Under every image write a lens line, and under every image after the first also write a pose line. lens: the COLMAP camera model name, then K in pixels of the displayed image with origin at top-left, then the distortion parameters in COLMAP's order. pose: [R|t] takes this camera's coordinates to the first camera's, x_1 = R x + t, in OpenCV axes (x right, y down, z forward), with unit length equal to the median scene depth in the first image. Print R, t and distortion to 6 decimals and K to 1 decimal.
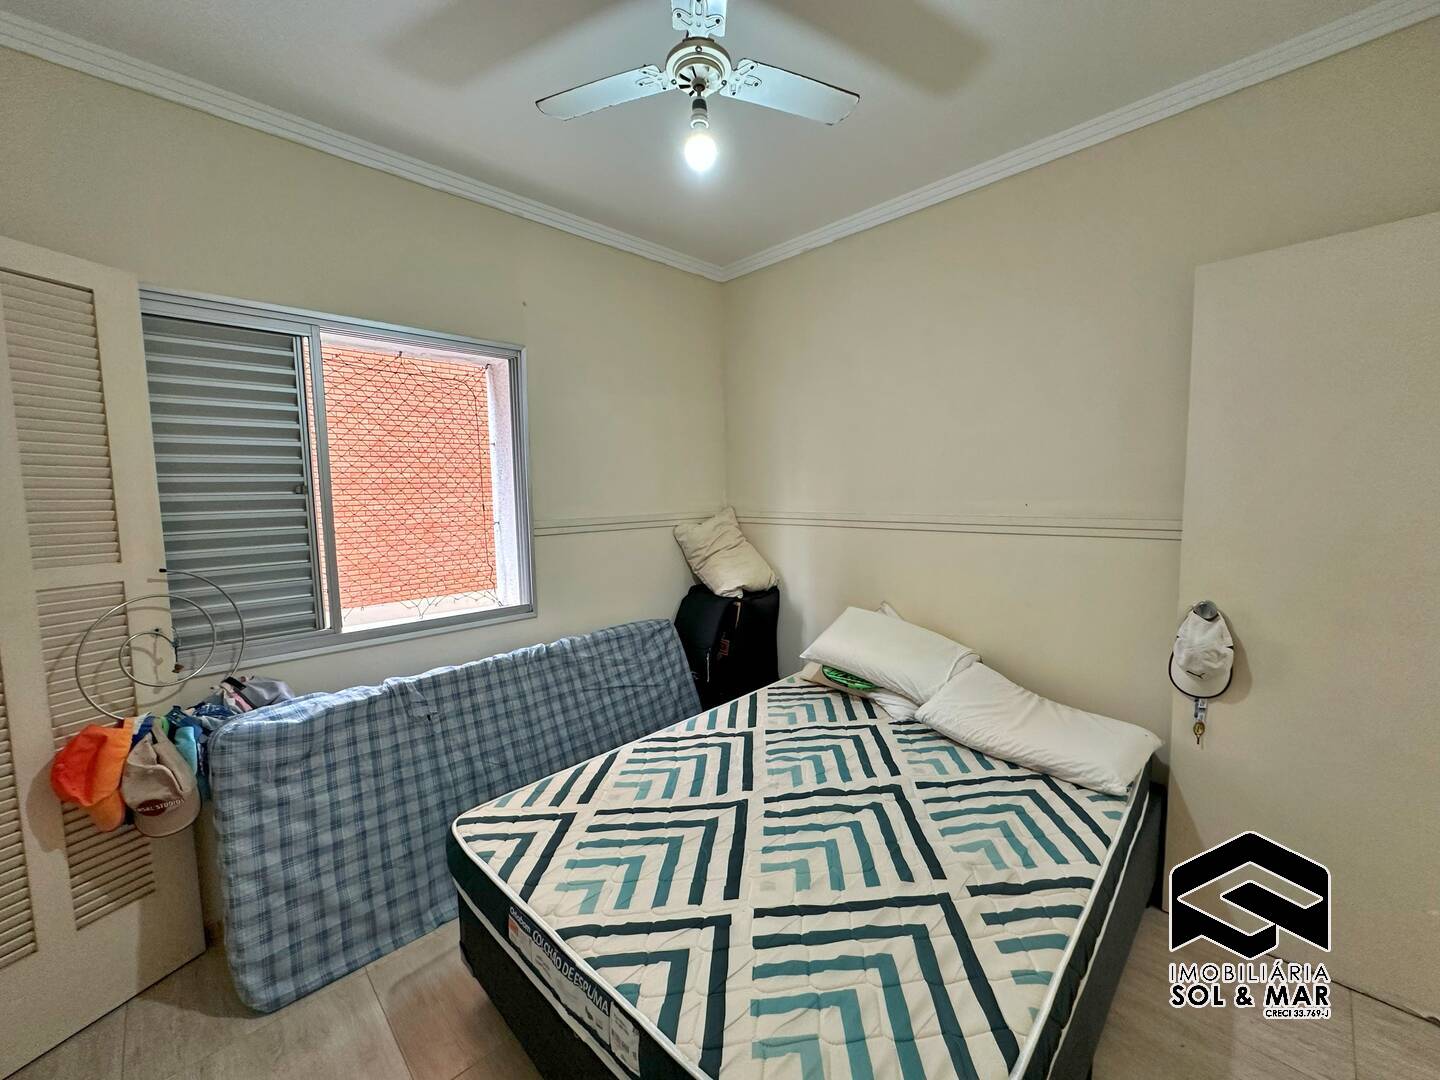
lens RADIAL K [[573.8, 0, 714.1], [0, 573.8, 534.0], [0, 0, 1]] dist [-0.001624, 0.000453]
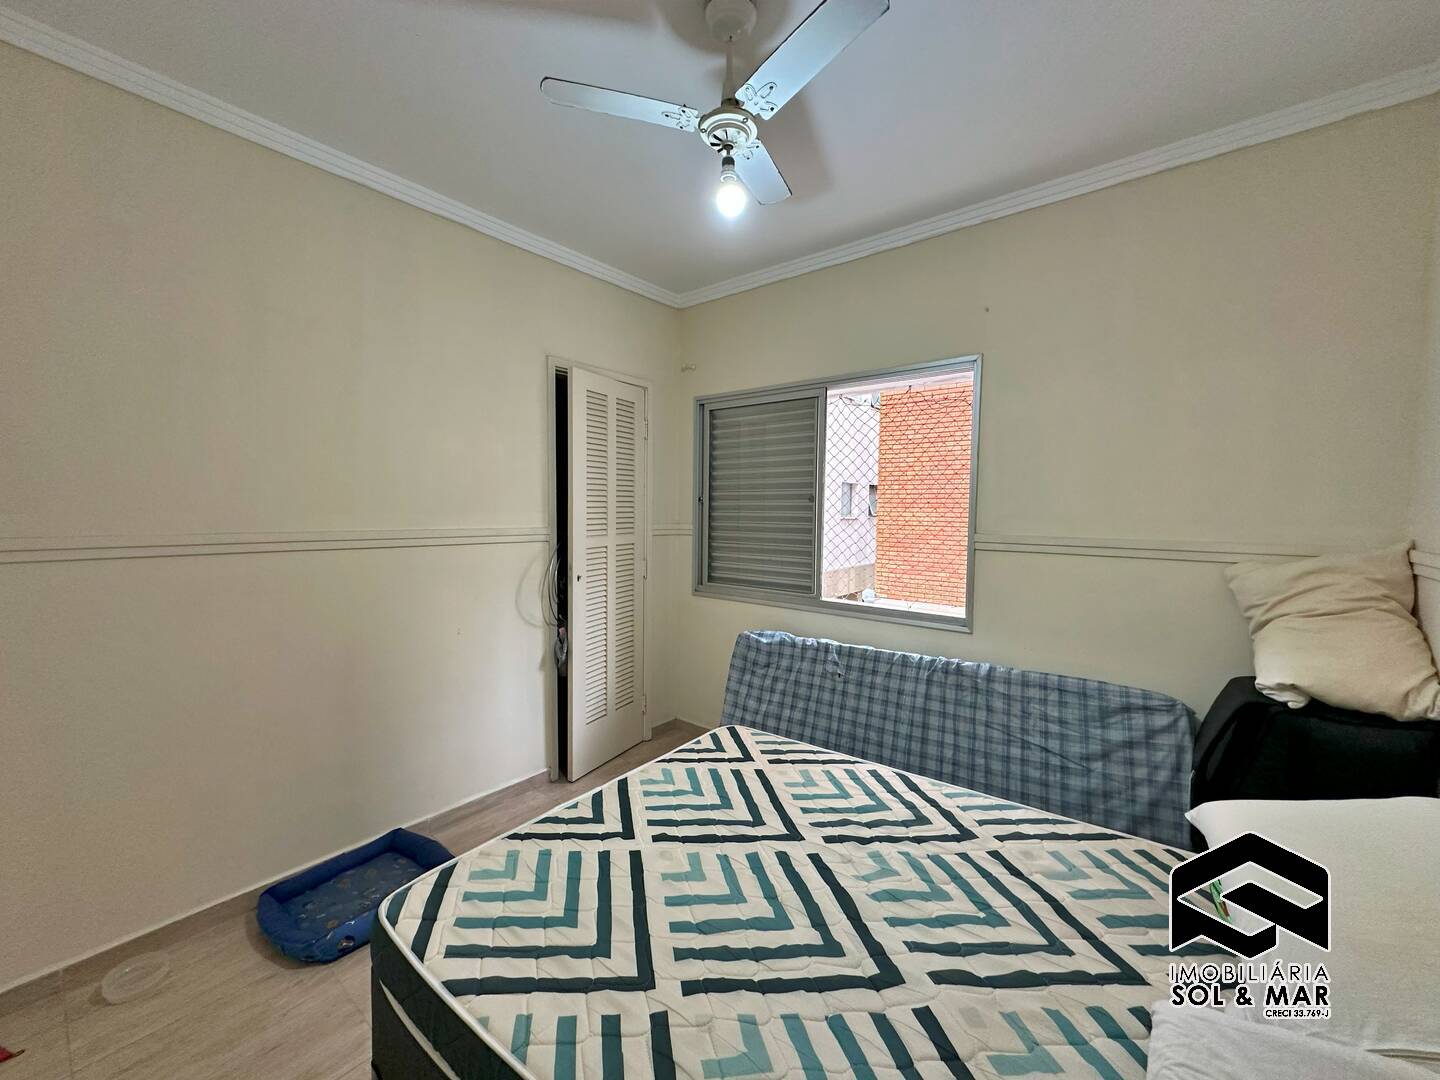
lens RADIAL K [[573.8, 0, 734.0], [0, 573.8, 535.6], [0, 0, 1]] dist [-0.001624, 0.000453]
pose [[0.135102, 0.073303, -0.988116, 0.674952], [-0.088929, 0.994132, 0.061590, -0.049596], [0.986833, 0.079552, 0.140828, 0.533548]]
